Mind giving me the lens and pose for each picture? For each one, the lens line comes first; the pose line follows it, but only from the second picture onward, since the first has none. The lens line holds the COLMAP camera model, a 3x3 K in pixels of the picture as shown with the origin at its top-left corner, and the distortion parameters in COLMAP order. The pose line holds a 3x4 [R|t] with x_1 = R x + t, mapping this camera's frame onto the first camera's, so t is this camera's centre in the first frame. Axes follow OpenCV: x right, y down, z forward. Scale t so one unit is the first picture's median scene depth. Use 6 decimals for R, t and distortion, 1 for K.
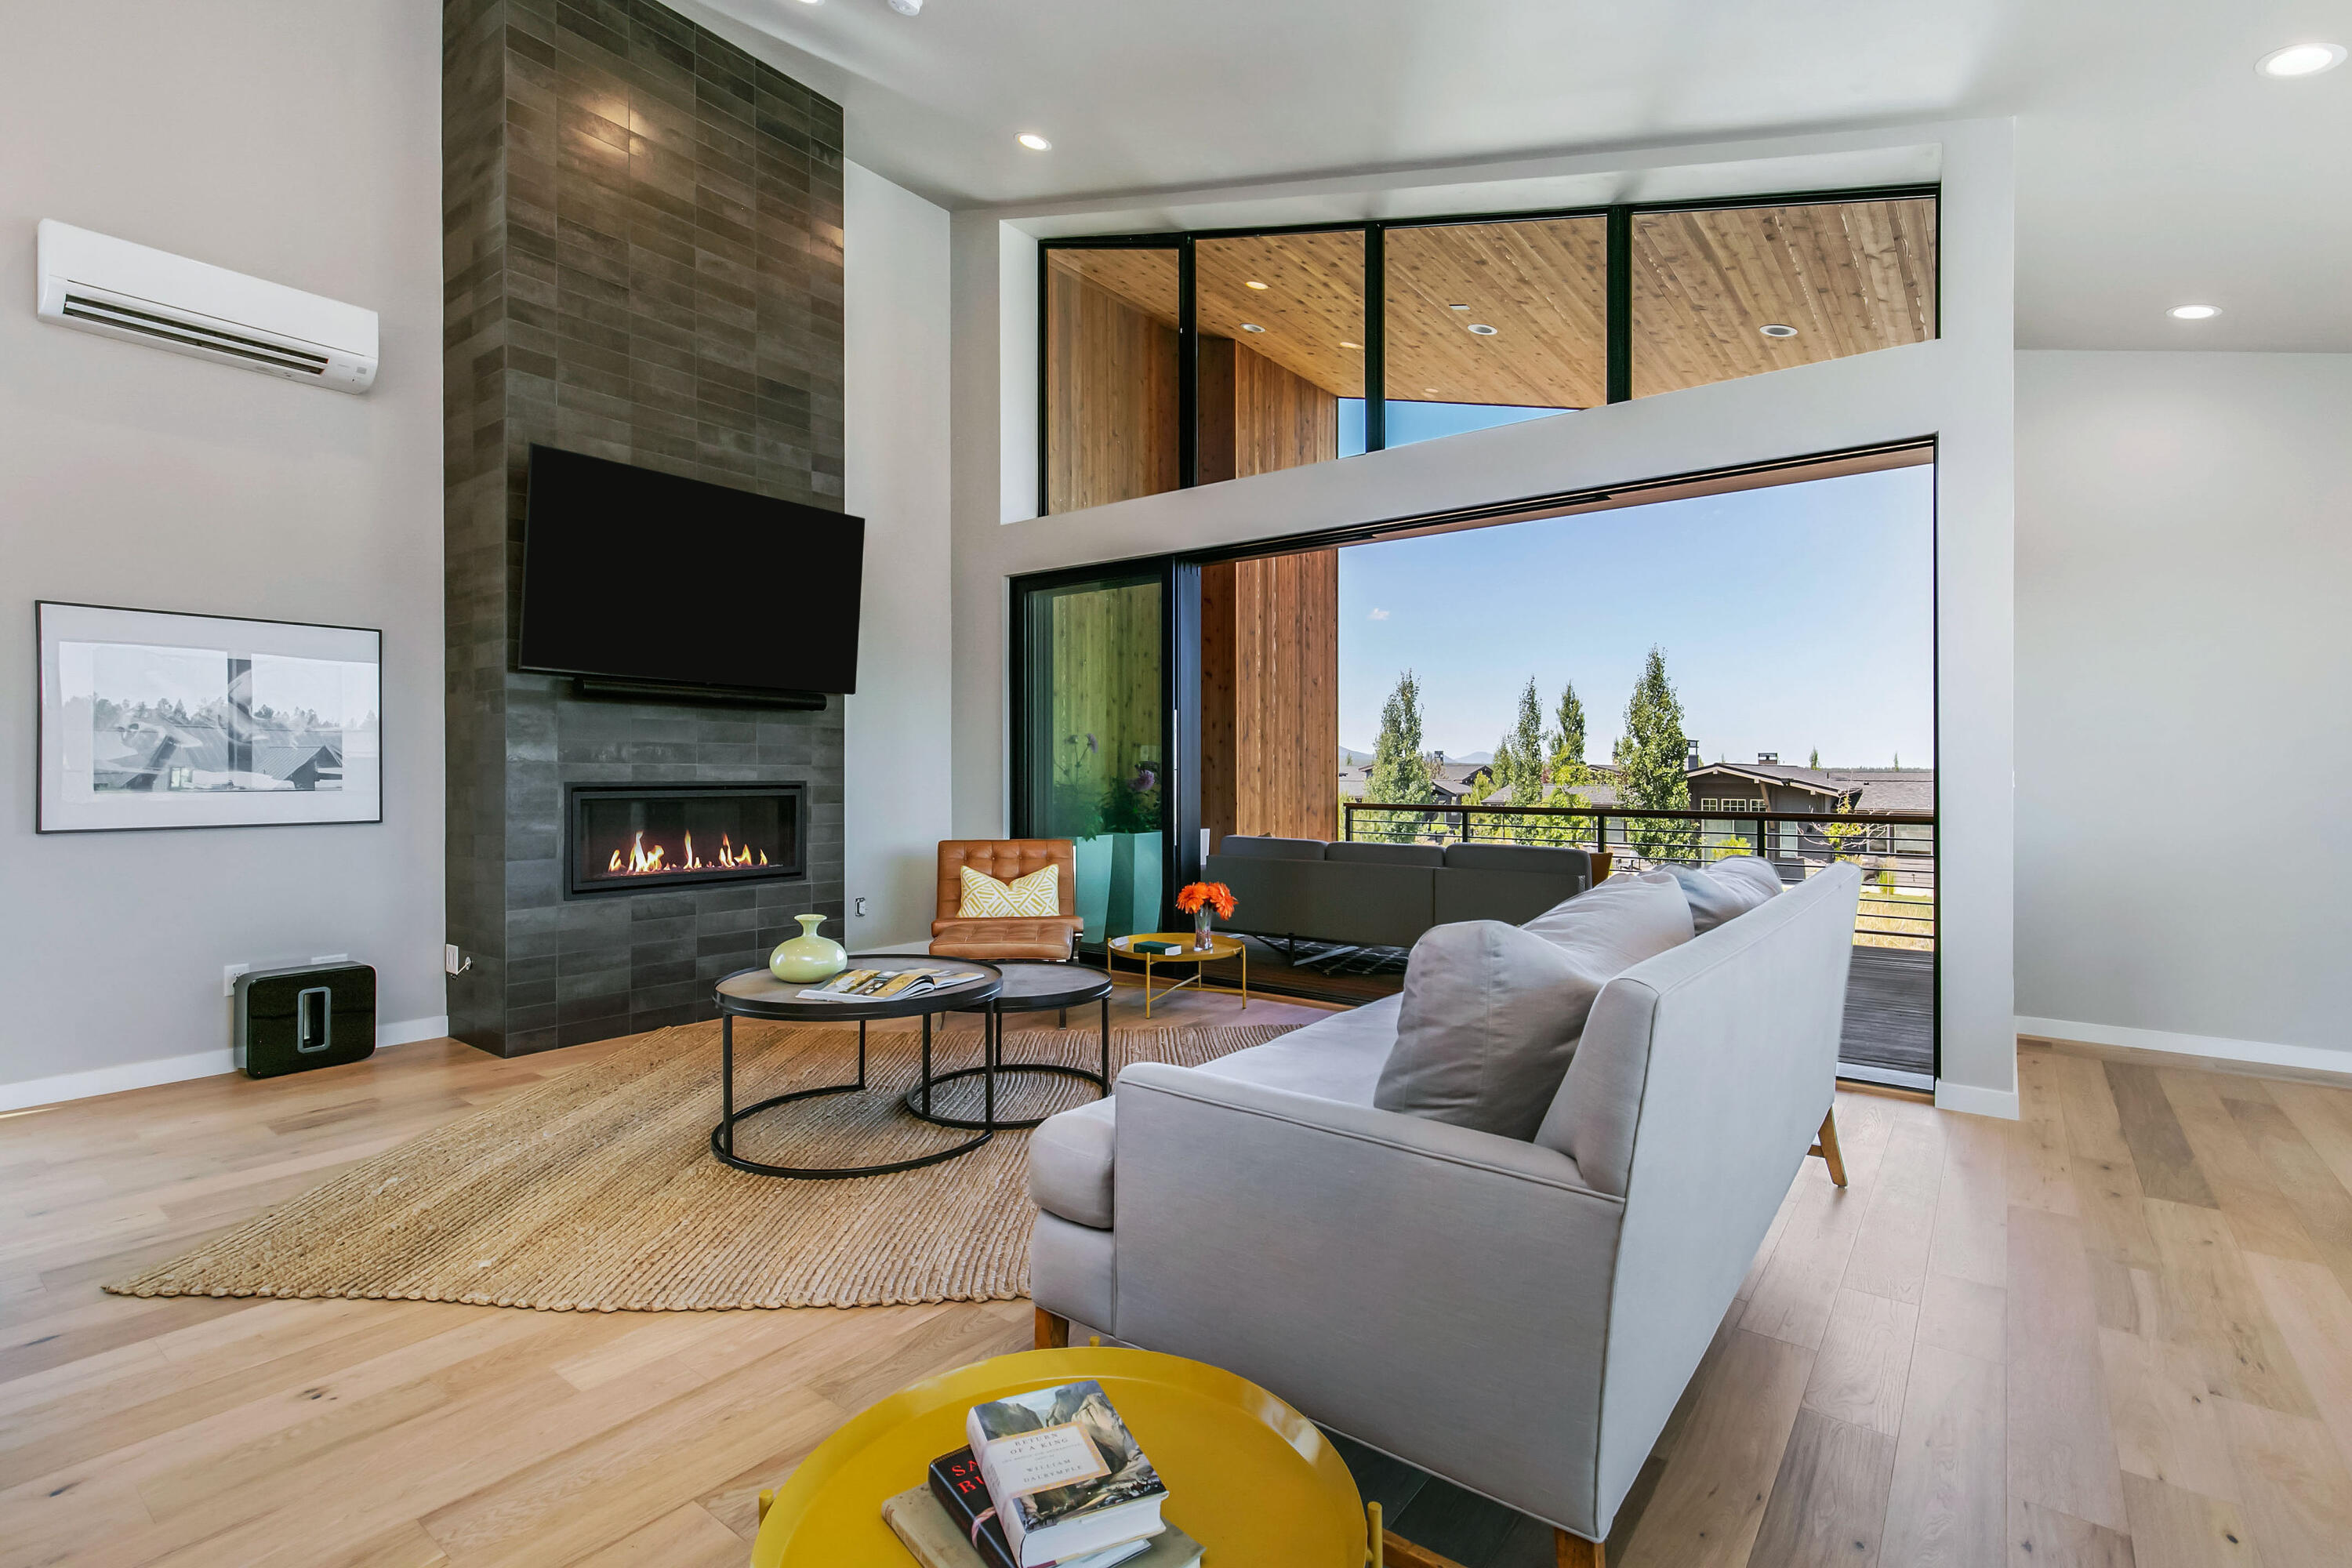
lens RADIAL K [[1086.6, 0, 1176.6], [0, 1086.6, 772.9], [0, 0, 1]] dist [-0.001044, -0.000545]
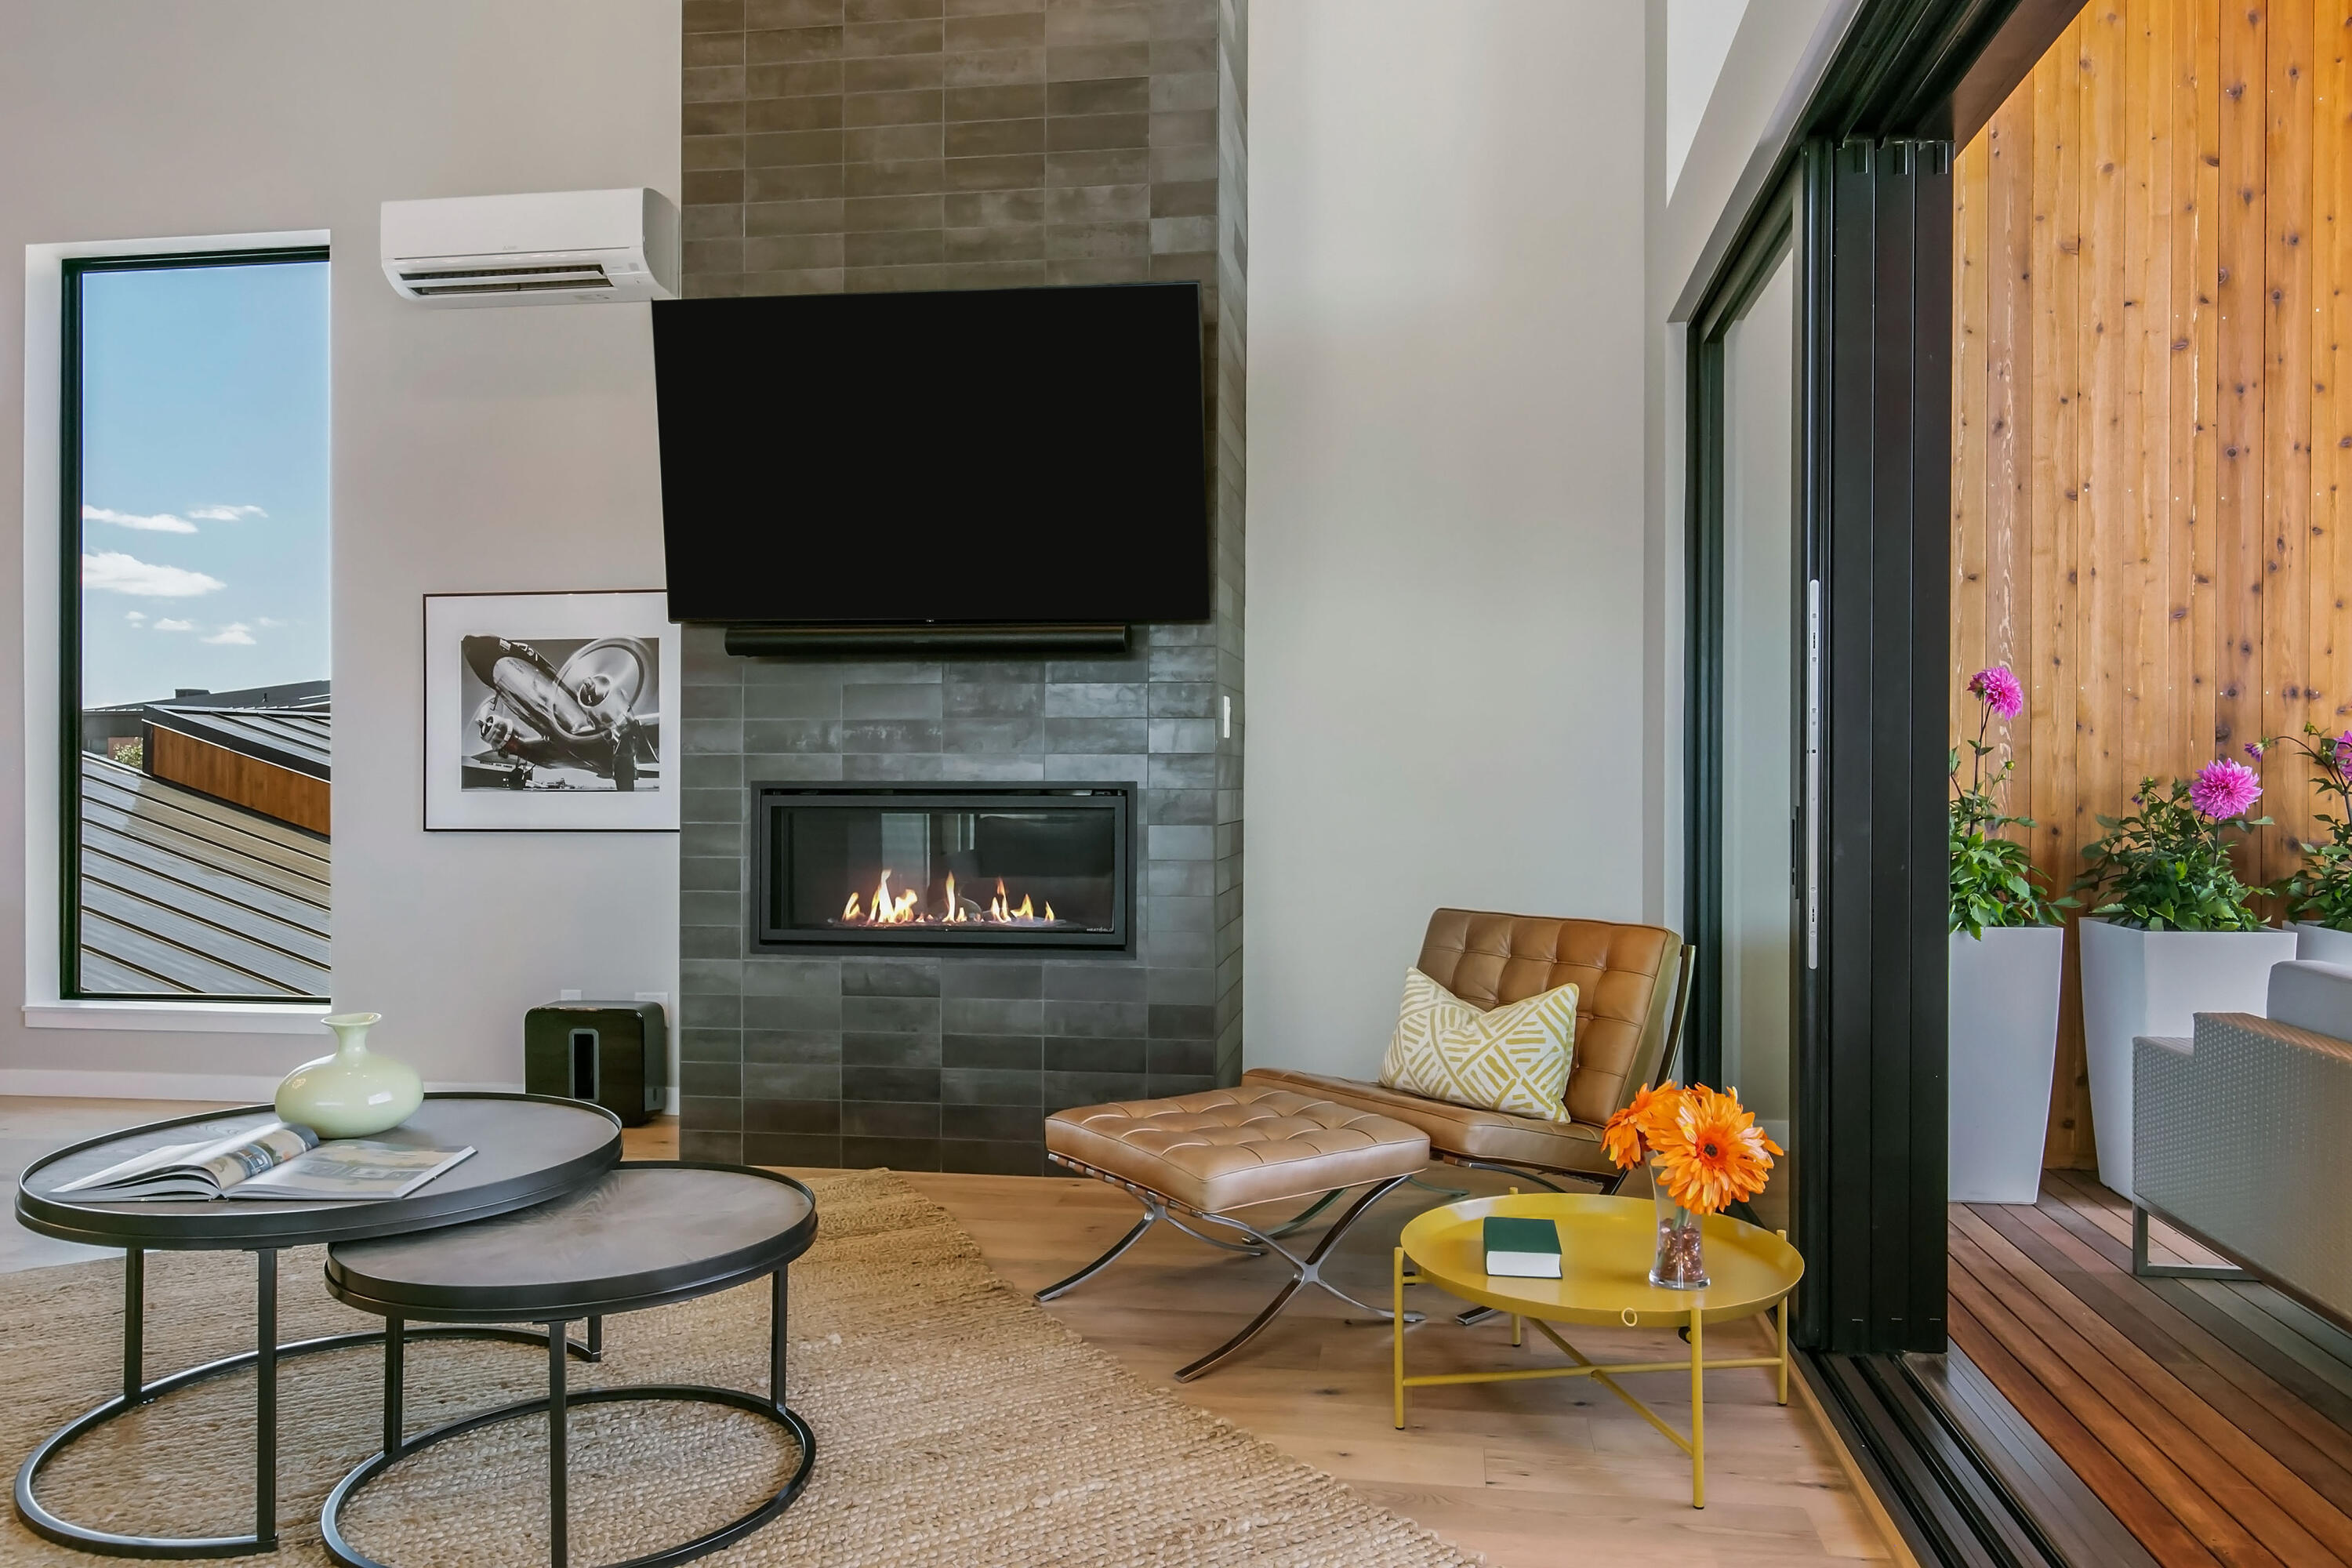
lens RADIAL K [[1592.3, 0, 1183.3], [0, 1592.3, 792.4], [0, 0, 1]] dist [-0.001588, 0.001305]
pose [[0.489036, 0.007124, -0.872234, 0.420167], [-0.000435, 0.999969, 0.007924, 0.006697], [0.872263, -0.003496, 0.489024, 0.689810]]
